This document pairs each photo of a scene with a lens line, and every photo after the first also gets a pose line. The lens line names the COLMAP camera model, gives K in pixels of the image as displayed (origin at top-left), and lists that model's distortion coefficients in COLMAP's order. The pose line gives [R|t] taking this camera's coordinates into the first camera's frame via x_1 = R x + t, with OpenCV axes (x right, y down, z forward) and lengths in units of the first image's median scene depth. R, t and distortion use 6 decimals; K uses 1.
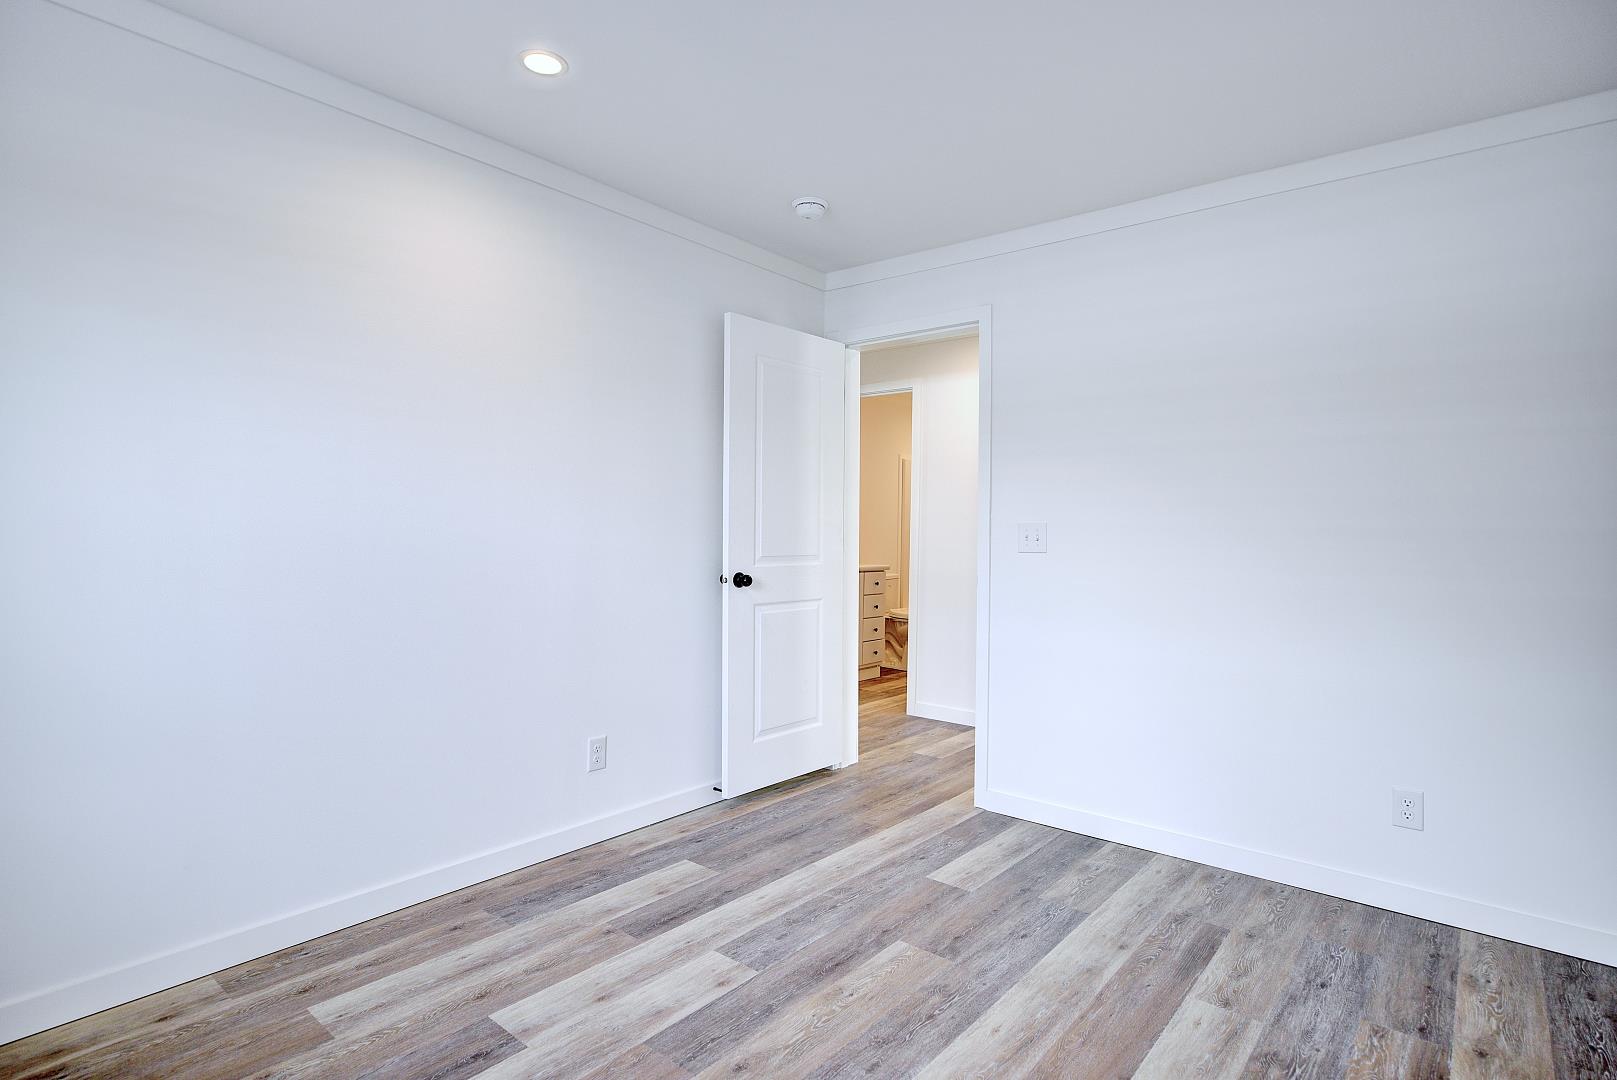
lens RADIAL K [[804.2, 0, 796.3], [0, 804.2, 535.6], [0, 0, 1]] dist [-0.012069, 0.003631]
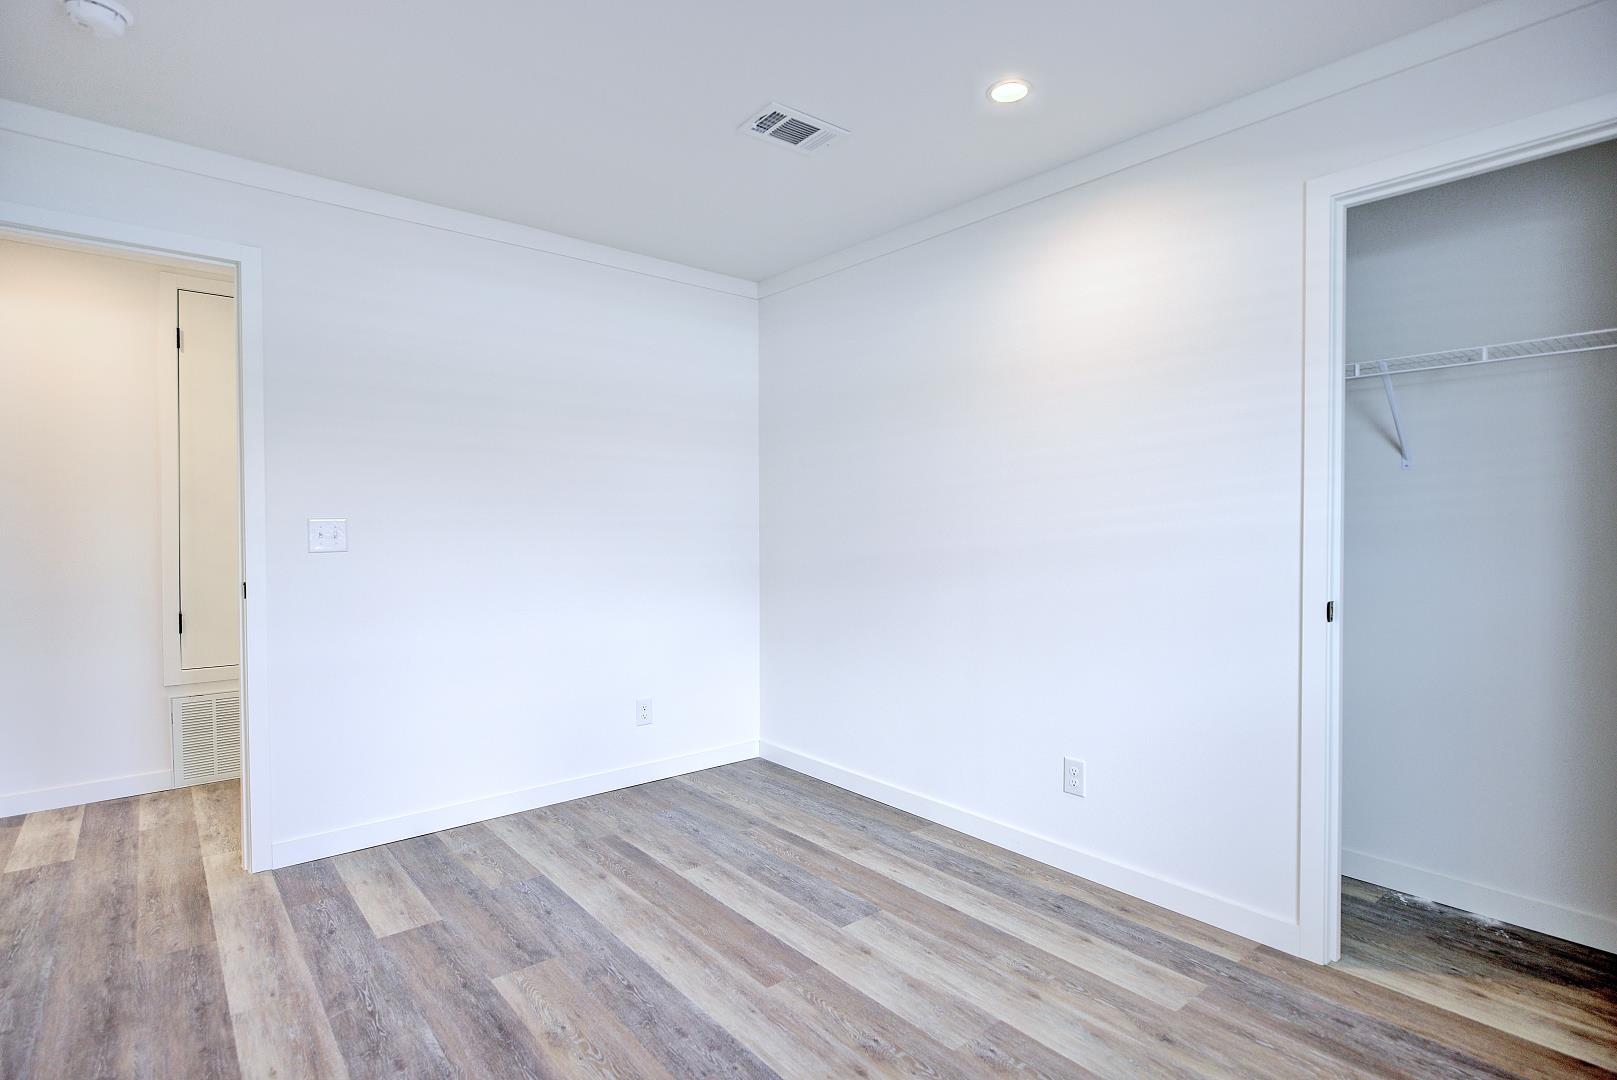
lens RADIAL K [[804.2, 0, 797.7], [0, 804.2, 535.6], [0, 0, 1]] dist [-0.012069, 0.003631]
pose [[0.180105, -0.023533, 0.983366, -0.634507], [0.012539, 0.999687, 0.021627, -0.010148], [-0.983567, 0.008436, 0.180344, 0.457188]]
